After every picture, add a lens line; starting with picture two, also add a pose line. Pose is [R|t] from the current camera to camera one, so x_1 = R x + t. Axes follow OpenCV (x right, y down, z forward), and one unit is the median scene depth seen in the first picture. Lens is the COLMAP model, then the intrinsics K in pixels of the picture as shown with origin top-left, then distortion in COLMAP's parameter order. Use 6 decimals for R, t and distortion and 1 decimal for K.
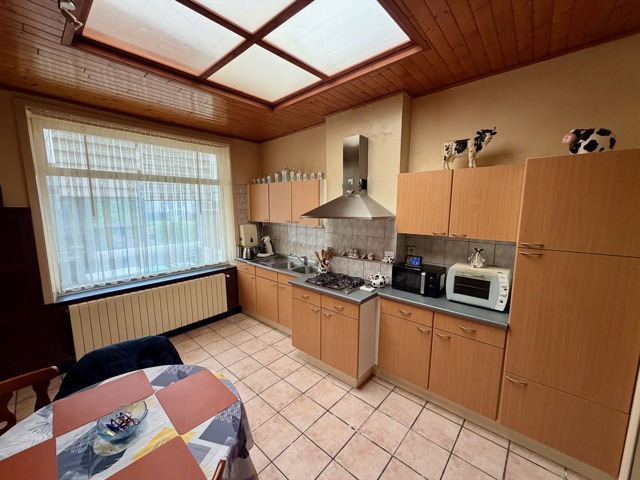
lens RADIAL K [[254.8, 0, 319.0], [0, 254.8, 241.8], [0, 0, 1]] dist [0.000608, -0.000188]
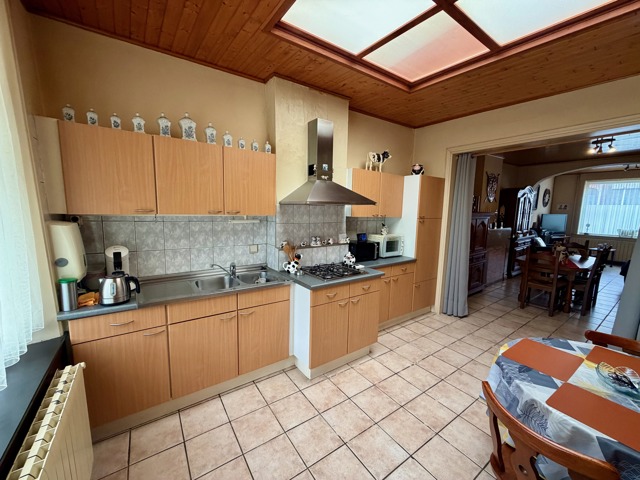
lens RADIAL K [[254.8, 0, 318.2], [0, 254.8, 241.1], [0, 0, 1]] dist [0.000608, -0.000188]
pose [[0.230466, -0.121166, 0.965507, -0.863153], [0.109887, 0.989111, 0.097898, -0.054729], [-0.966856, 0.083535, 0.241271, 0.820407]]
